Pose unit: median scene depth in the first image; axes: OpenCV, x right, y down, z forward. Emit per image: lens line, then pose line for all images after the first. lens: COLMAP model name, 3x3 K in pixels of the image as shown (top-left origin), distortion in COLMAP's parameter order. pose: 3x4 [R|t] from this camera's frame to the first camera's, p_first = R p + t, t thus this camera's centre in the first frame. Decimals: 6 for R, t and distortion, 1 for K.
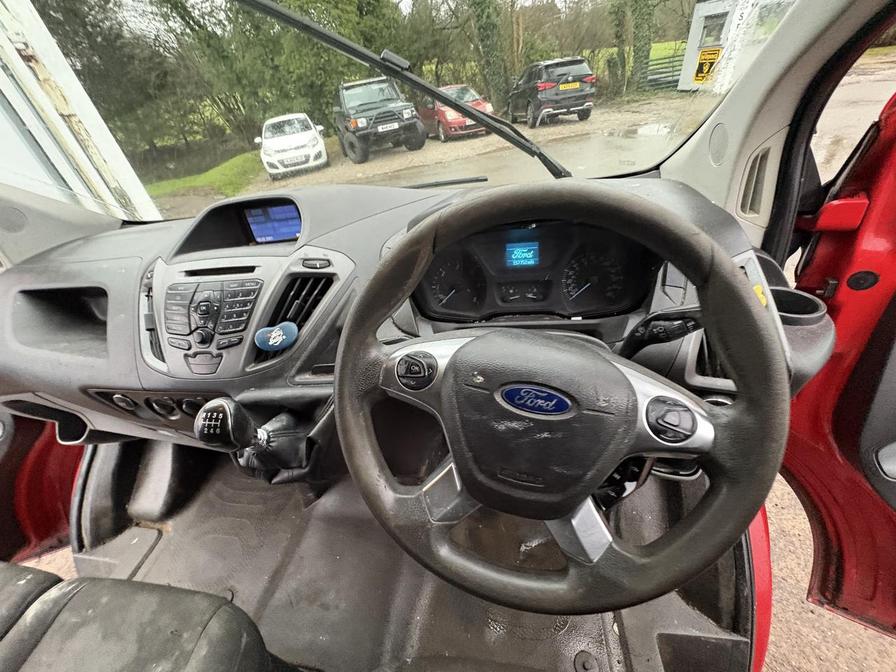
lens RADIAL K [[356.7, 0, 448.0], [0, 356.7, 336.0], [0, 0, 1]] dist [-0.001039, 0.000198]
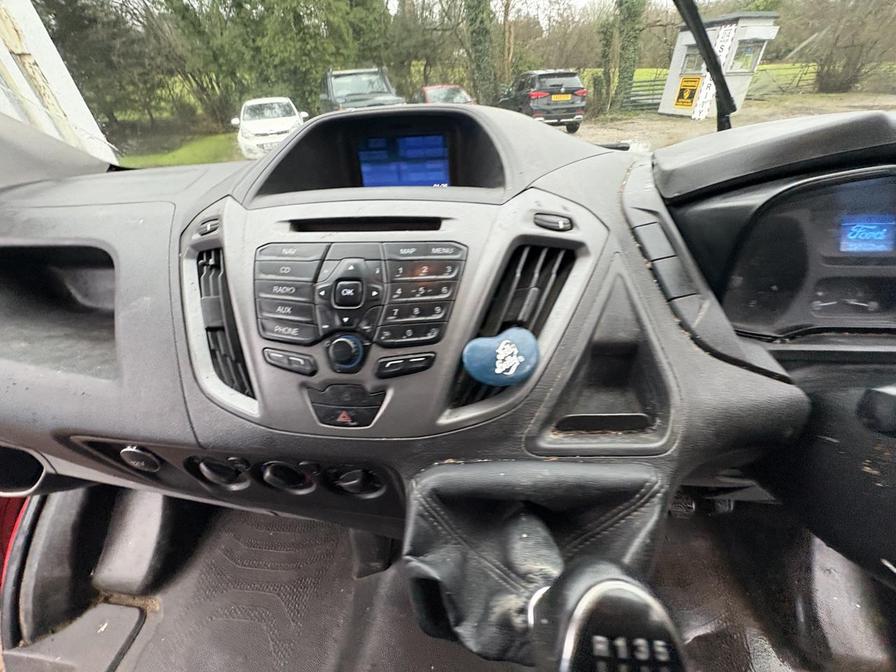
lens RADIAL K [[356.1, 0, 447.0], [0, 356.1, 334.7], [0, 0, 1]] dist [-0.001696, 0.000469]
pose [[0.995445, 0.045080, 0.084011, -0.296760], [-0.044027, 0.998927, -0.014346, -0.009207], [-0.084568, 0.010582, 0.996362, 0.250451]]
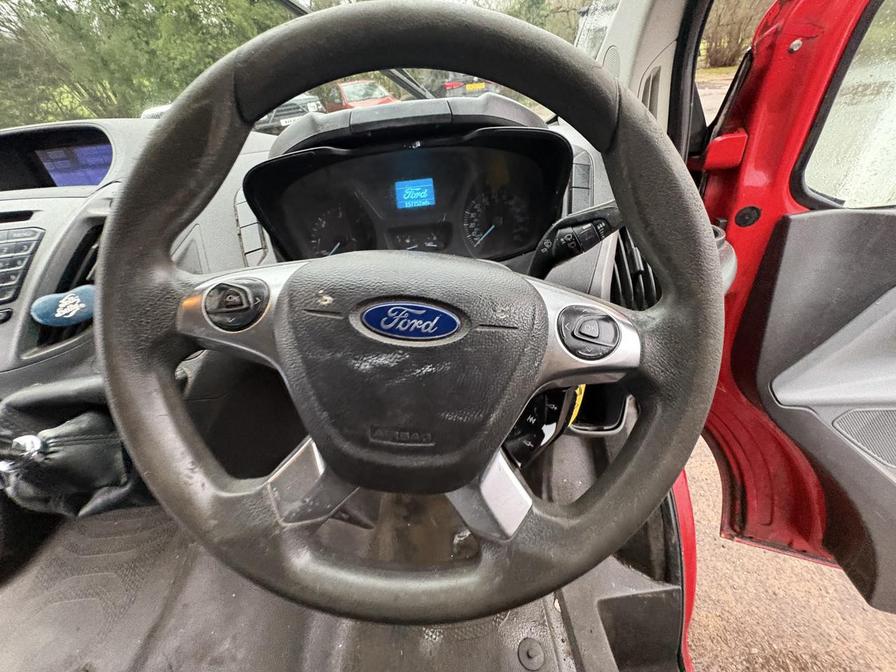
lens RADIAL K [[356.4, 0, 448.0], [0, 356.4, 336.0], [0, 0, 1]] dist [0.000097, 0.000428]
pose [[0.978329, -0.086612, 0.188069, 0.052471], [0.087420, 0.996163, 0.004009, 0.060239], [-0.187695, 0.012519, 0.982148, 0.086642]]
